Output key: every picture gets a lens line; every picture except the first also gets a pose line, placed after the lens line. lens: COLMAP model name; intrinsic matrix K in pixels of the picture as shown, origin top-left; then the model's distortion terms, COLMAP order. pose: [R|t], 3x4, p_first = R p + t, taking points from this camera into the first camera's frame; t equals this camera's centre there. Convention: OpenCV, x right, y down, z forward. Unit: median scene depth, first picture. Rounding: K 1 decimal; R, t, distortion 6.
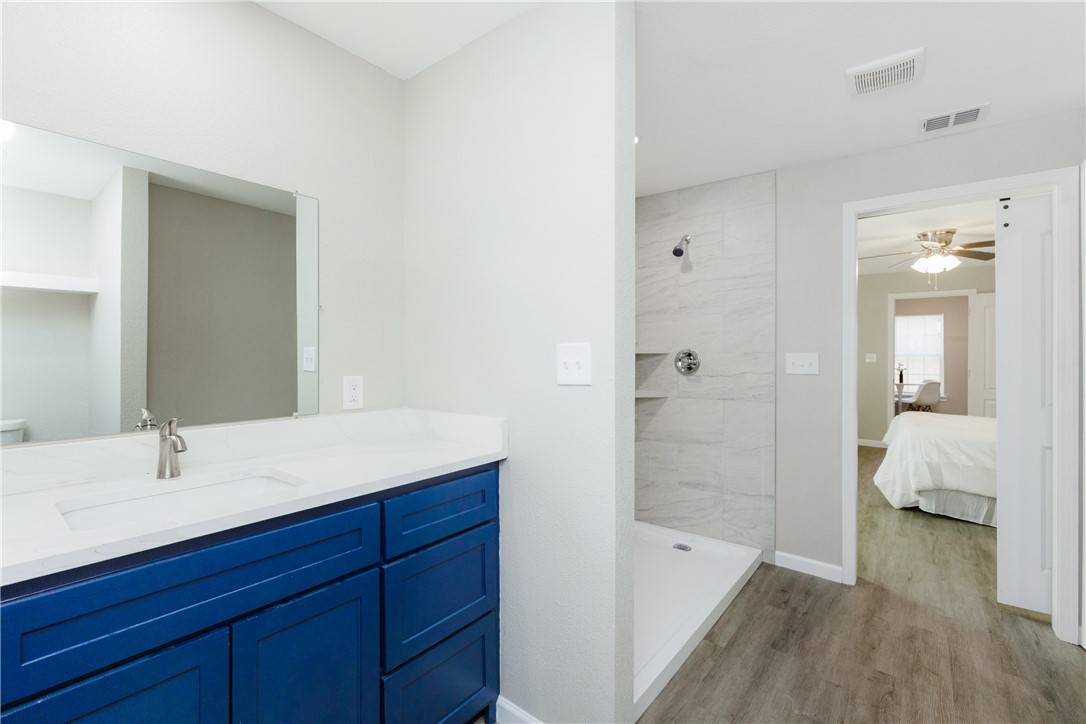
lens RADIAL K [[469.3, 0, 543.7], [0, 469.3, 352.6], [0, 0, 1]] dist [-0.000460, 0.000012]
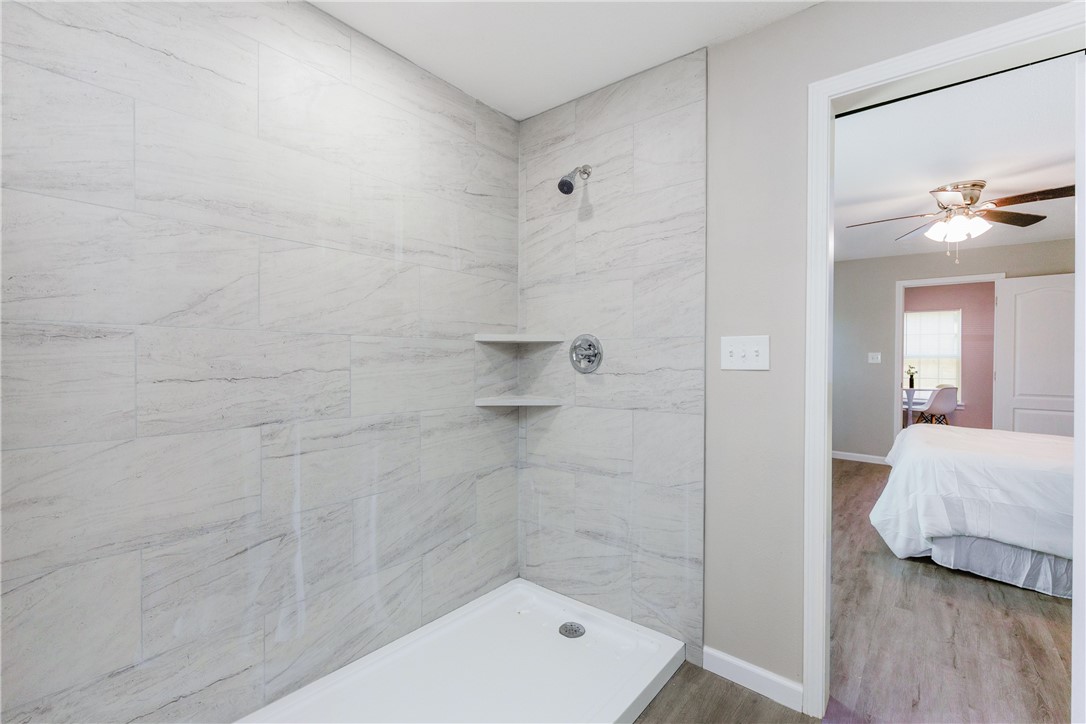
lens RADIAL K [[467.6, 0, 543.0], [0, 467.6, 362.0], [0, 0, 1]] dist [-0.001652, -0.000050]
pose [[0.999801, 0.002569, -0.019767, 0.245227], [-0.002387, 0.999955, 0.009227, 0.024980], [0.019790, -0.009178, 0.999762, 0.309786]]
